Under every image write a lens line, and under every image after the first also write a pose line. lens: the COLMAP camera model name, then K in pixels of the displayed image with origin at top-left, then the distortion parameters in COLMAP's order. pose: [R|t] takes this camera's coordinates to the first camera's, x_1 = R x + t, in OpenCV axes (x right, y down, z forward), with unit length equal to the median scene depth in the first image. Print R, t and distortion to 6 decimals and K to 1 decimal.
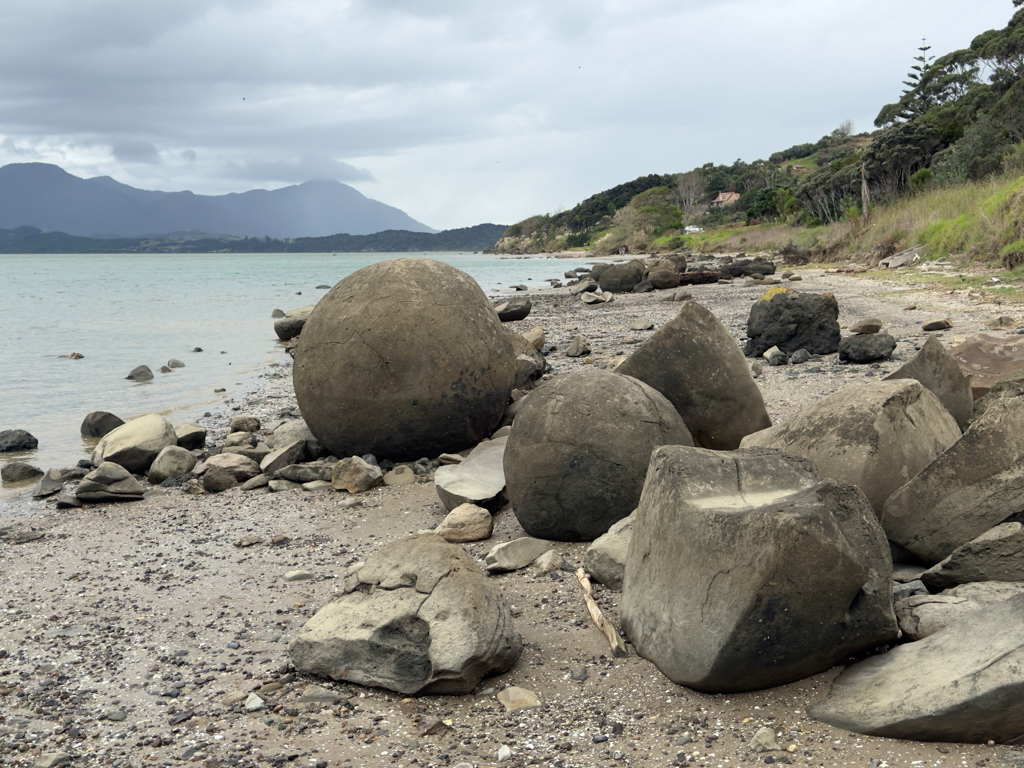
lens RADIAL K [[1618.4, 0, 512.0], [0, 1618.4, 384.0], [0, 0, 1]] dist [0.020562, 0.015165]
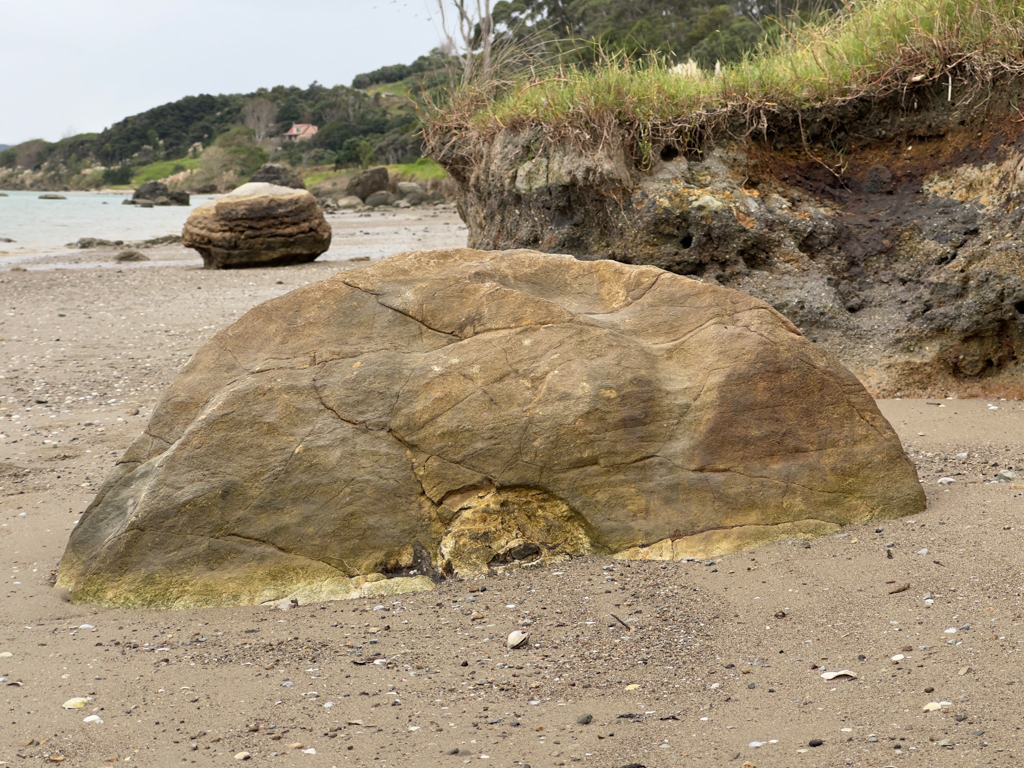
lens RADIAL K [[2296.3, 0, 512.0], [0, 2296.3, 384.0], [0, 0, 1]] dist [0.312231, 0.075121]
pose [[0.974331, 0.005042, 0.225064, -0.024670], [-0.004907, 0.999987, -0.001163, 0.013505], [-0.225067, 0.000029, 0.974343, -0.154132]]
